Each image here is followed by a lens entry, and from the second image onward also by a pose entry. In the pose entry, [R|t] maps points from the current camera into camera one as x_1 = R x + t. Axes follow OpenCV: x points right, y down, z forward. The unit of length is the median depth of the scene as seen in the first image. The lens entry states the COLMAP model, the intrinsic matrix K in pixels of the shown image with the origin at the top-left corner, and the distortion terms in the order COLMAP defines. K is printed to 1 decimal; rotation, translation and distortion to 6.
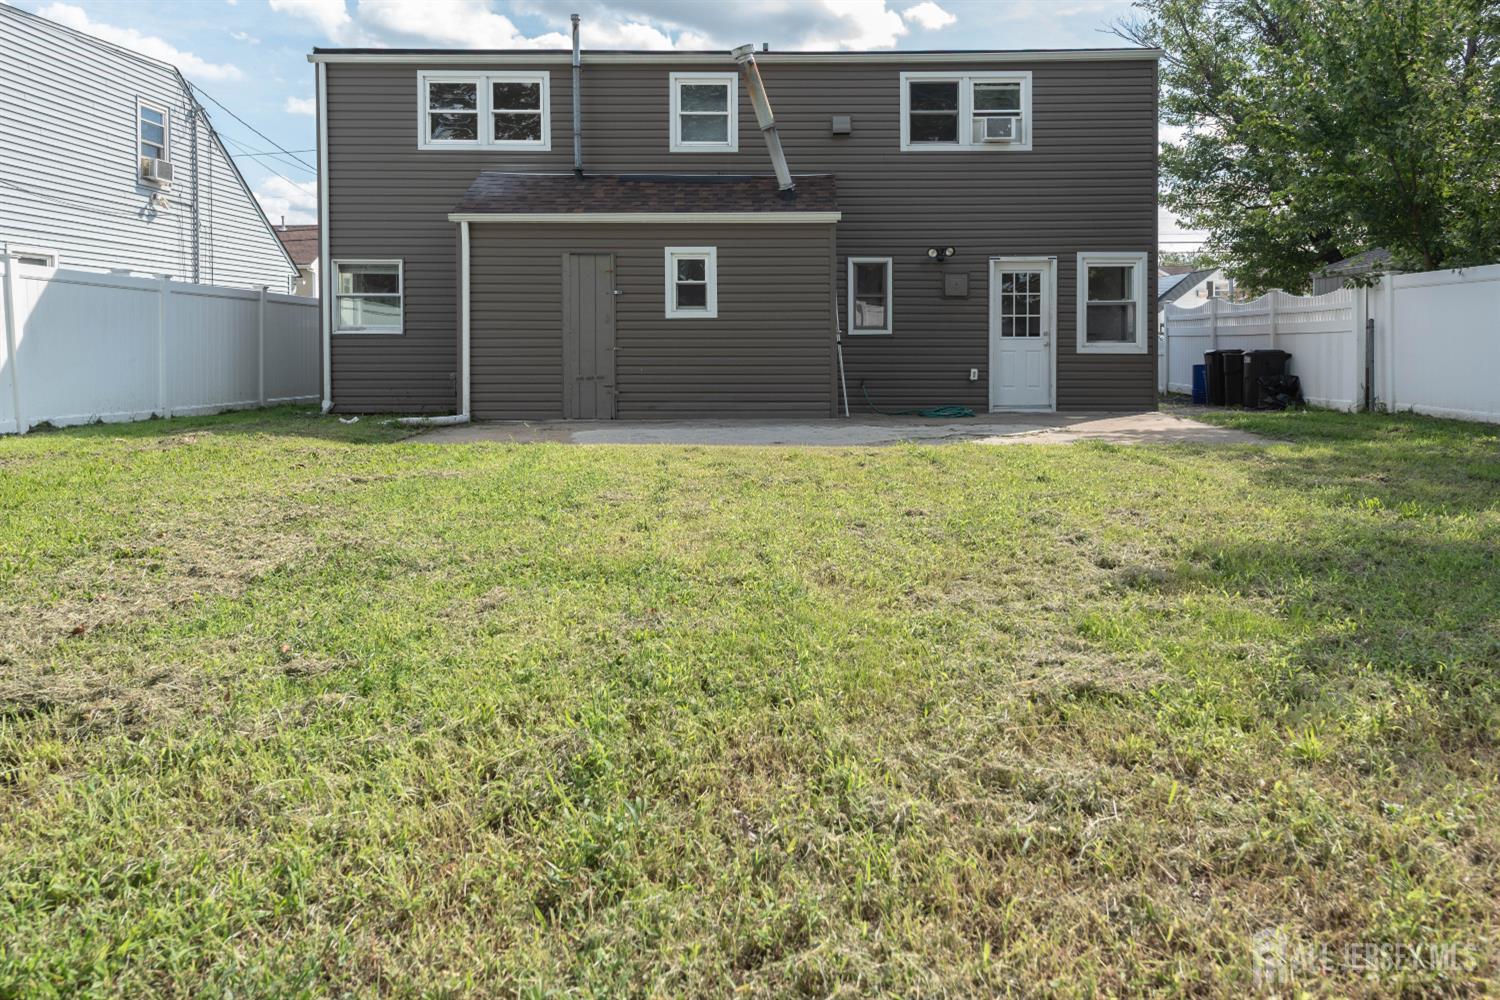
lens RADIAL K [[1044.7, 0, 752.1], [0, 1044.7, 422.6], [0, 0, 1]] dist [-0.000701, -0.003760]
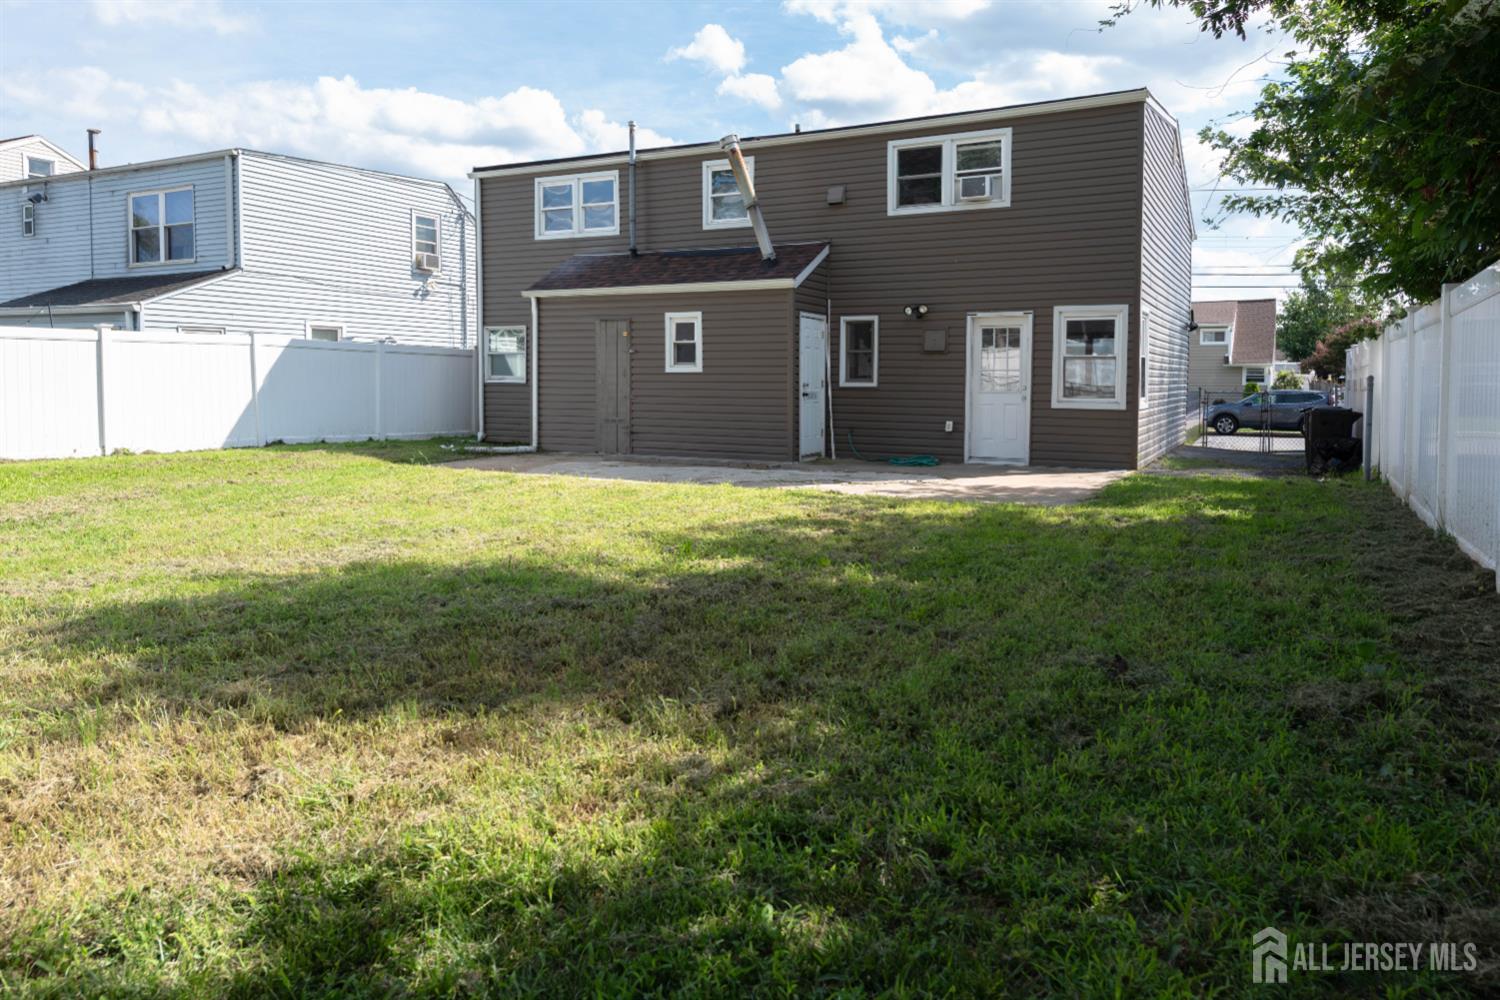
lens RADIAL K [[1005.5, 0, 750.0], [0, 1005.5, 500.0], [0, 0, 1]] dist [-0.005921, -0.001447]
pose [[0.885607, 0.062237, -0.460246, 0.510942], [-0.044435, 0.997789, 0.049426, -0.013670], [0.462304, -0.023321, 0.886415, 0.013688]]
